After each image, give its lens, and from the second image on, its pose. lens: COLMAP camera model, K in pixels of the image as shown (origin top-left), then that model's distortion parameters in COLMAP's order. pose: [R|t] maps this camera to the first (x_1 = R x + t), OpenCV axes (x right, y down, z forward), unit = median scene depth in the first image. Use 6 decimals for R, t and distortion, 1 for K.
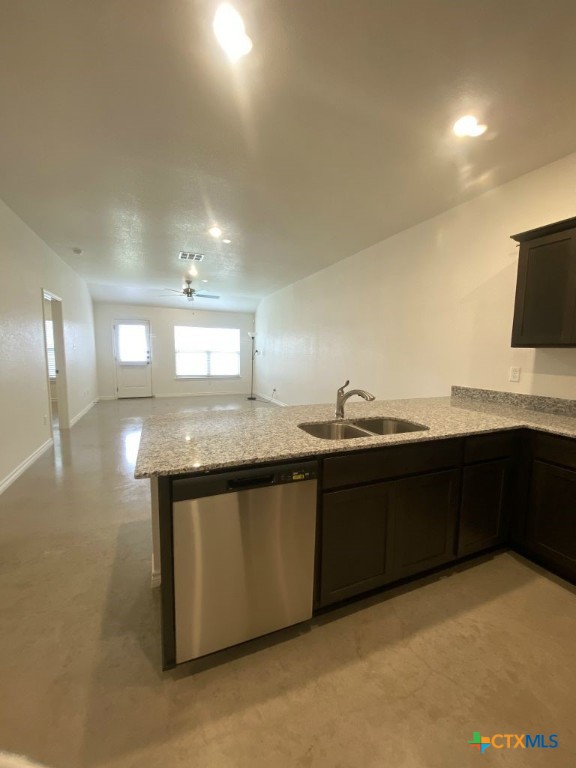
lens RADIAL K [[312.8, 0, 288.0], [0, 312.8, 384.0], [0, 0, 1]] dist [0.036708, -0.024217]
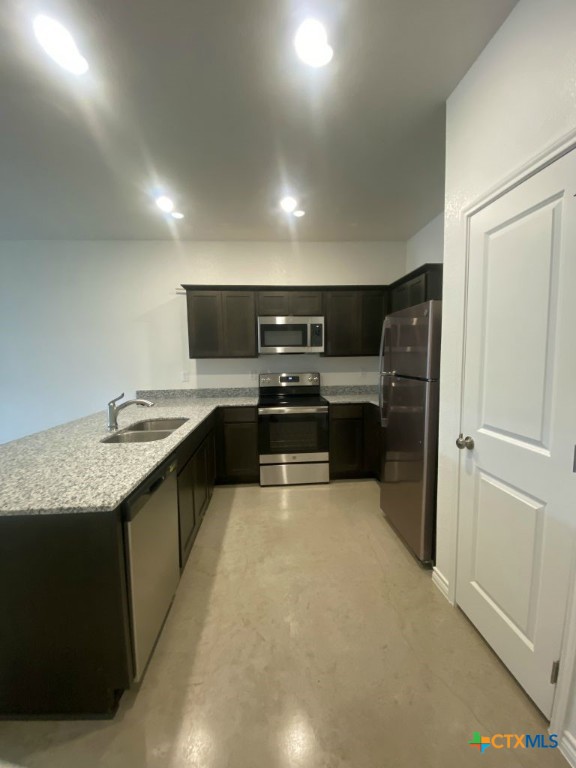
lens RADIAL K [[312.8, 0, 288.0], [0, 312.8, 384.0], [0, 0, 1]] dist [0.036708, -0.024217]
pose [[0.334113, -0.104705, 0.936699, -0.631477], [0.121512, 0.990302, 0.067354, -0.046204], [-0.934668, 0.091316, 0.343595, 0.068601]]
